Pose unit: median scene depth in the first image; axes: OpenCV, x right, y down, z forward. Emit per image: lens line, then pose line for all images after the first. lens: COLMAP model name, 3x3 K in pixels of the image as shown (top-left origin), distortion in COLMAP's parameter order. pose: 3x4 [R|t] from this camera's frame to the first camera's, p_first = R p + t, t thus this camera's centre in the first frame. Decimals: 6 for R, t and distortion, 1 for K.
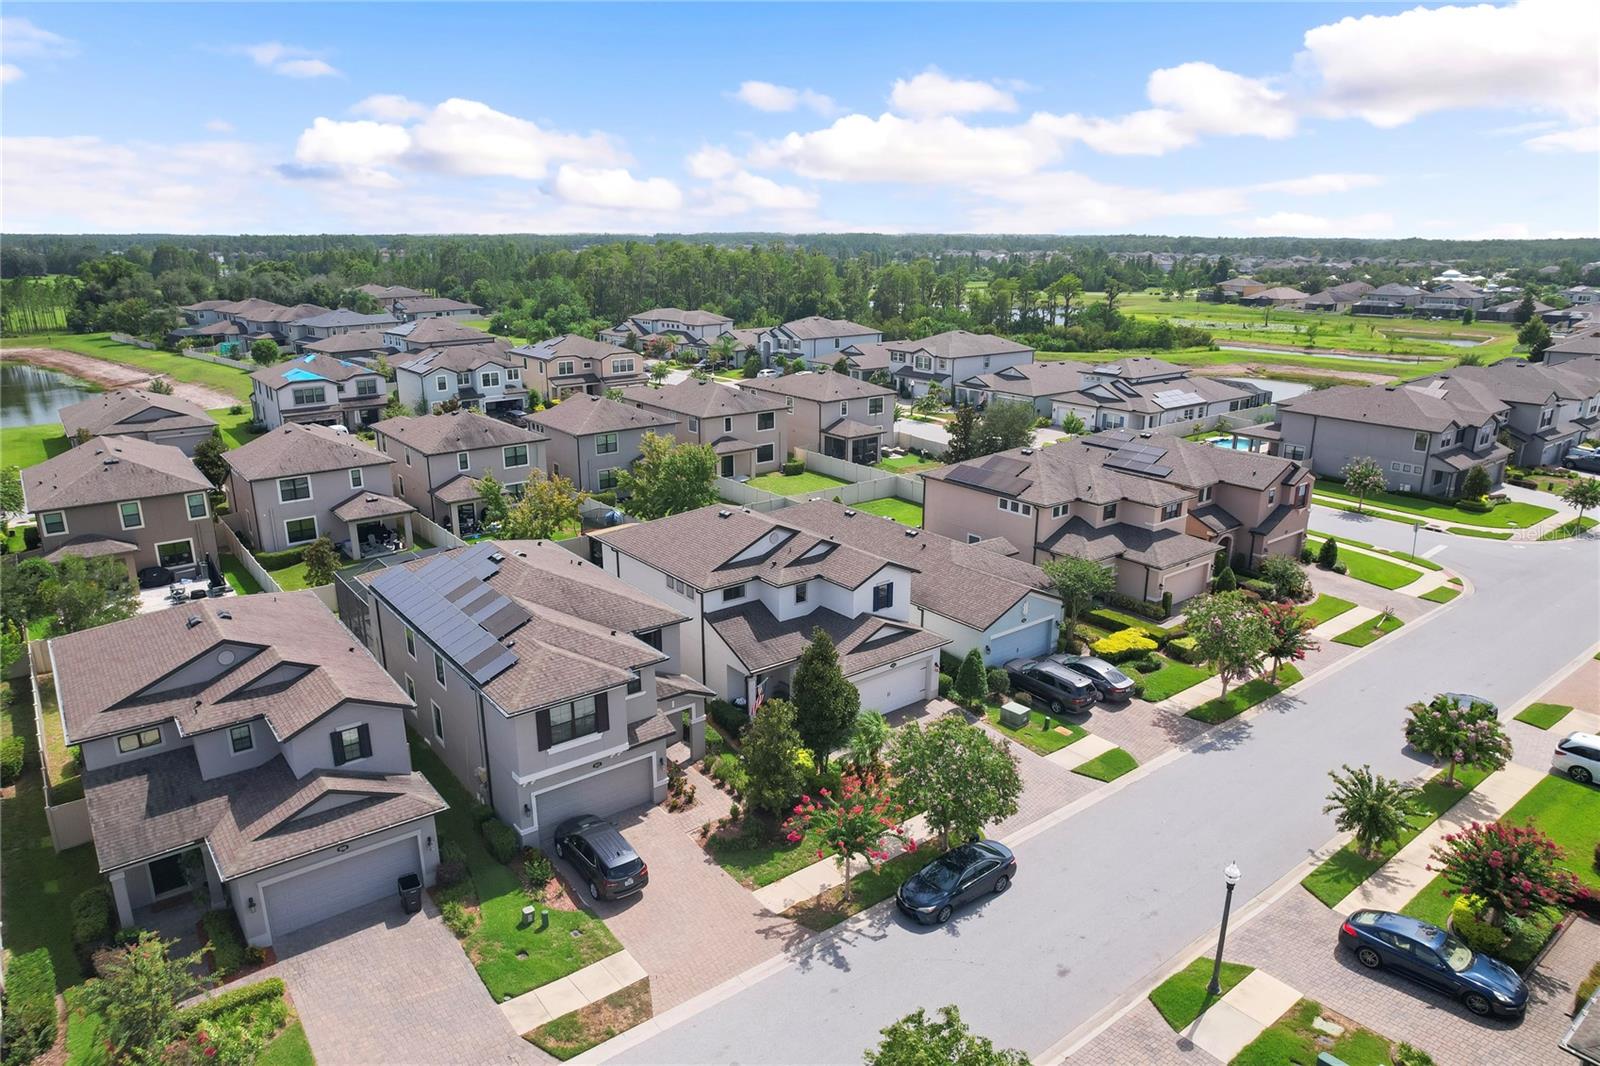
lens RADIAL K [[1021.0, 0, 800.0], [0, 1021.0, 533.0], [0, 0, 1]] dist [-0.069241, 0.058554]
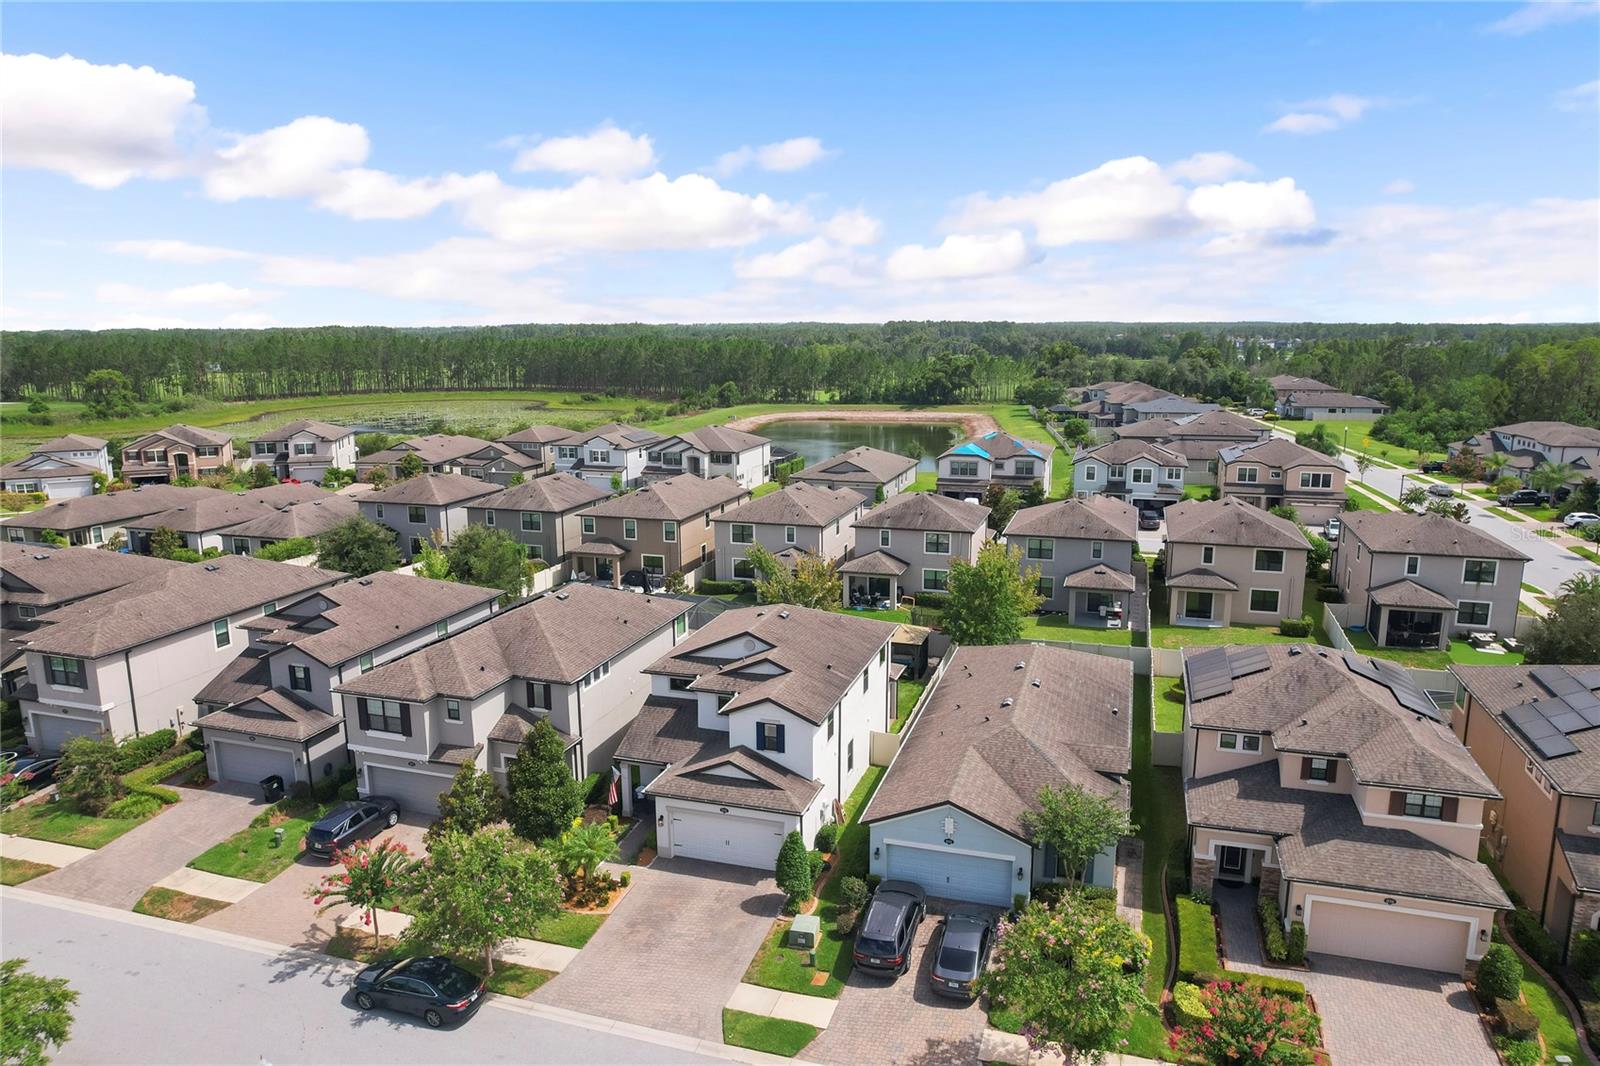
lens RADIAL K [[1055.5, 0, 796.3], [0, 1055.5, 533.9], [0, 0, 1]] dist [-0.071426, 0.054532]
pose [[0.563875, 0.155210, -0.811144, 0.614598], [-0.226412, 0.973603, 0.028904, -0.106032], [0.794218, 0.167354, 0.584132, 0.360113]]
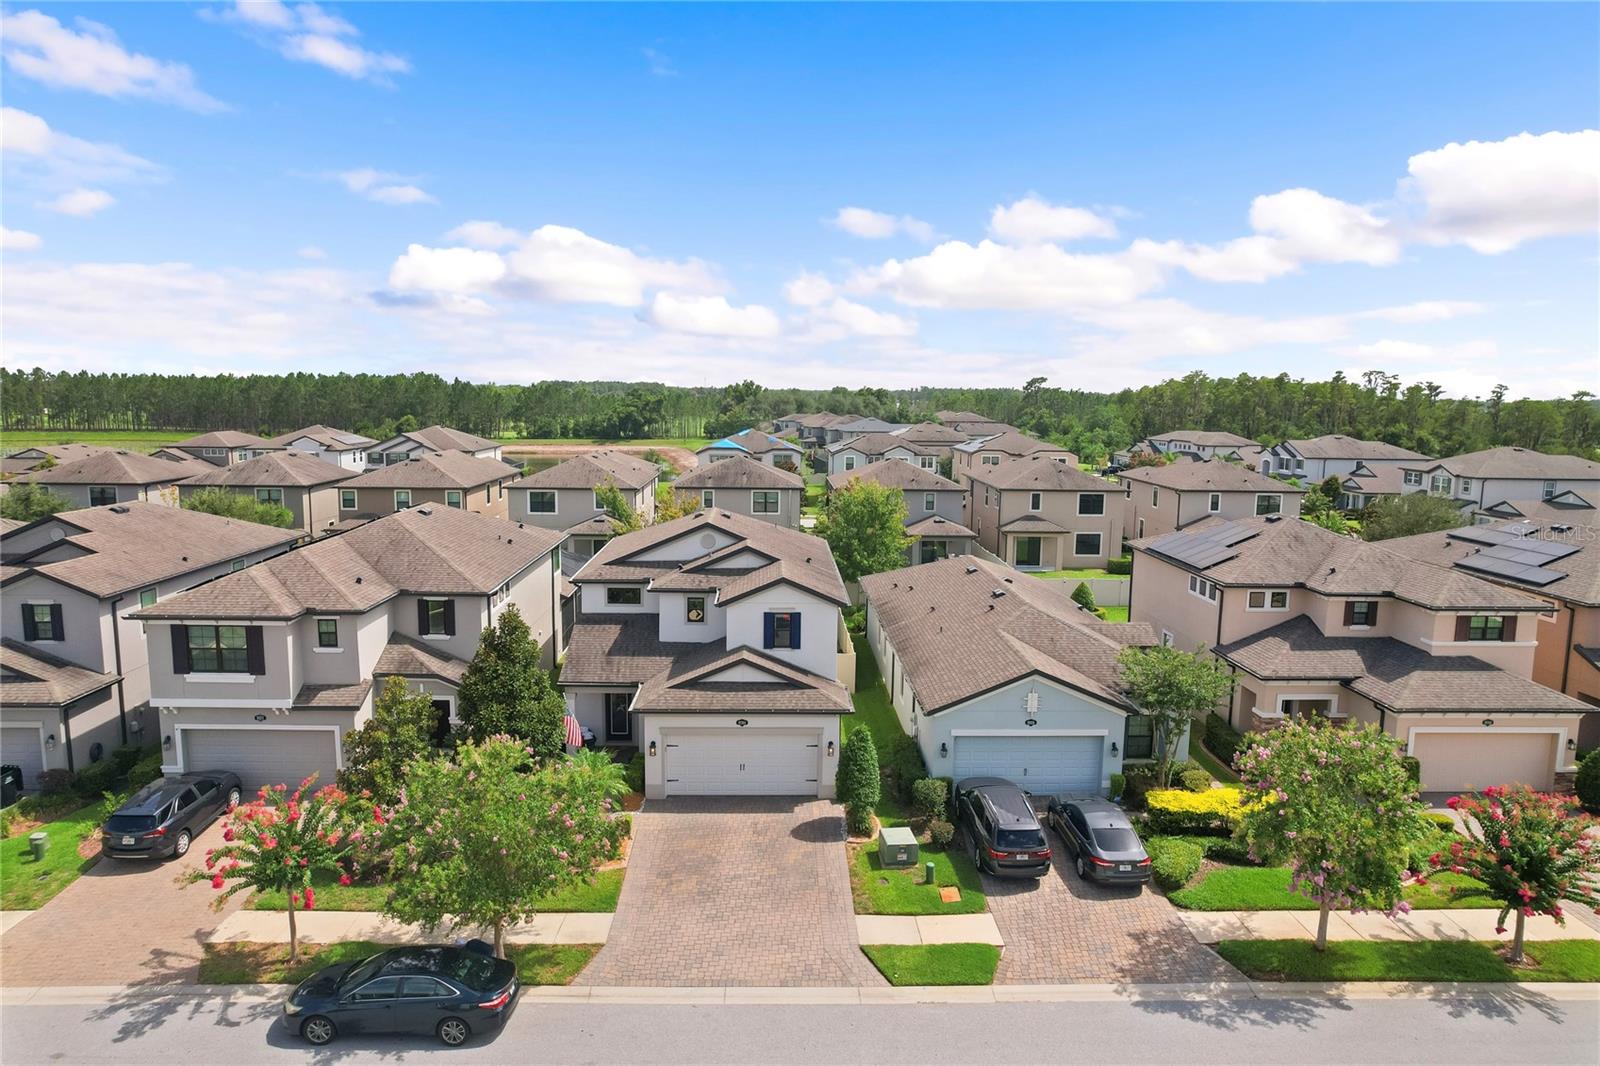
lens RADIAL K [[1021.0, 0, 800.0], [0, 1021.0, 533.0], [0, 0, 1]] dist [-0.069241, 0.058554]
pose [[0.807431, 0.089088, -0.583197, 0.379318], [-0.178445, 0.979108, -0.097489, 0.048931], [0.562328, 0.182784, 0.806460, 0.336796]]
